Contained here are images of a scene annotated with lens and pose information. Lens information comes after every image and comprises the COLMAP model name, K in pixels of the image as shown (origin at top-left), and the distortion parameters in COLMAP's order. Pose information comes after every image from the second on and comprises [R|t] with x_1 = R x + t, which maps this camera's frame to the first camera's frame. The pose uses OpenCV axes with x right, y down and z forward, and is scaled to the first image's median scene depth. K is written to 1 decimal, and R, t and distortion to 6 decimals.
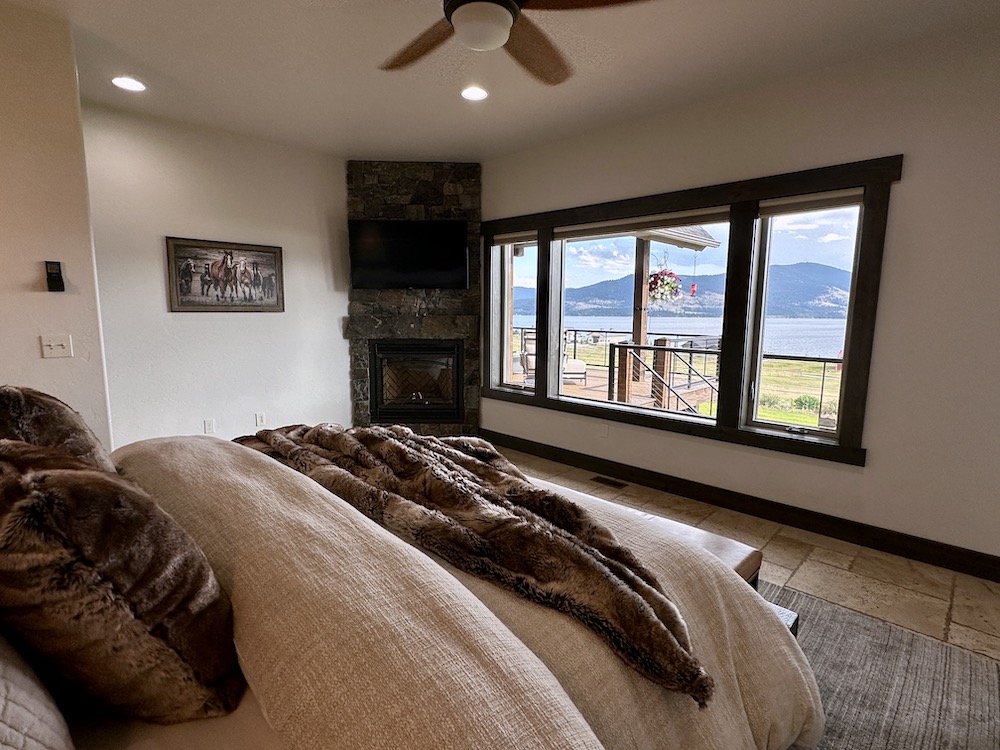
lens RADIAL K [[488.2, 0, 500.0], [0, 488.2, 375.0], [0, 0, 1]] dist [0.001163, 0.000152]
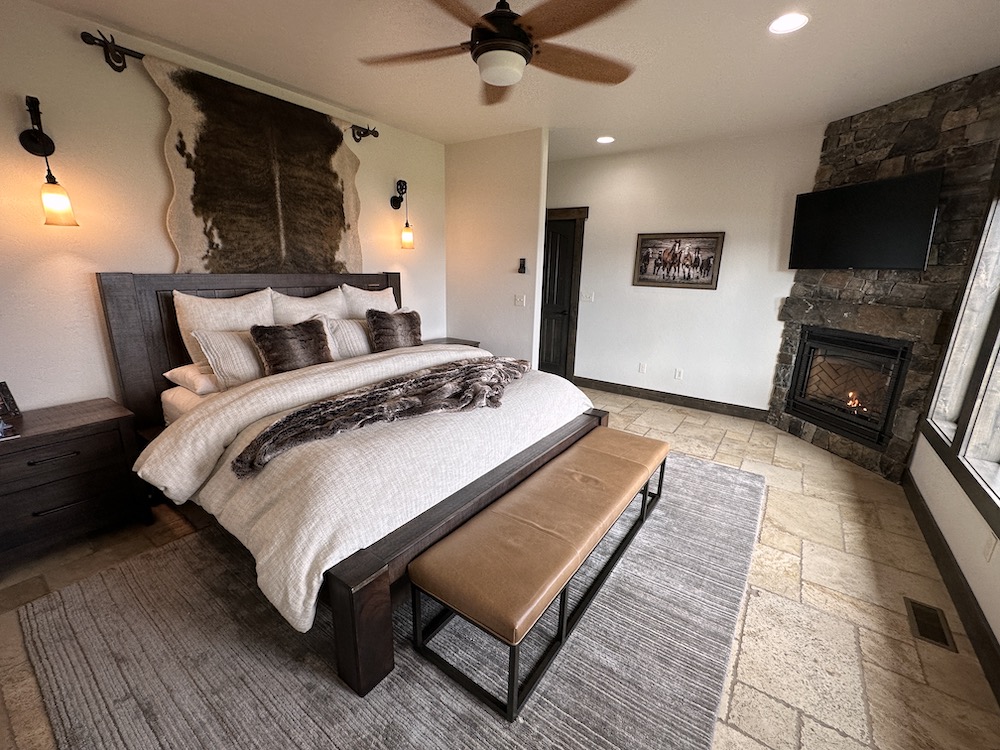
lens RADIAL K [[405.2, 0, 502.2], [0, 405.2, 374.5], [0, 0, 1]] dist [-0.001738, 0.000189]
pose [[0.182141, 0.252262, -0.950362, 0.442477], [-0.159484, 0.961311, 0.224602, -0.073308], [0.970252, 0.110659, 0.215326, 0.337026]]
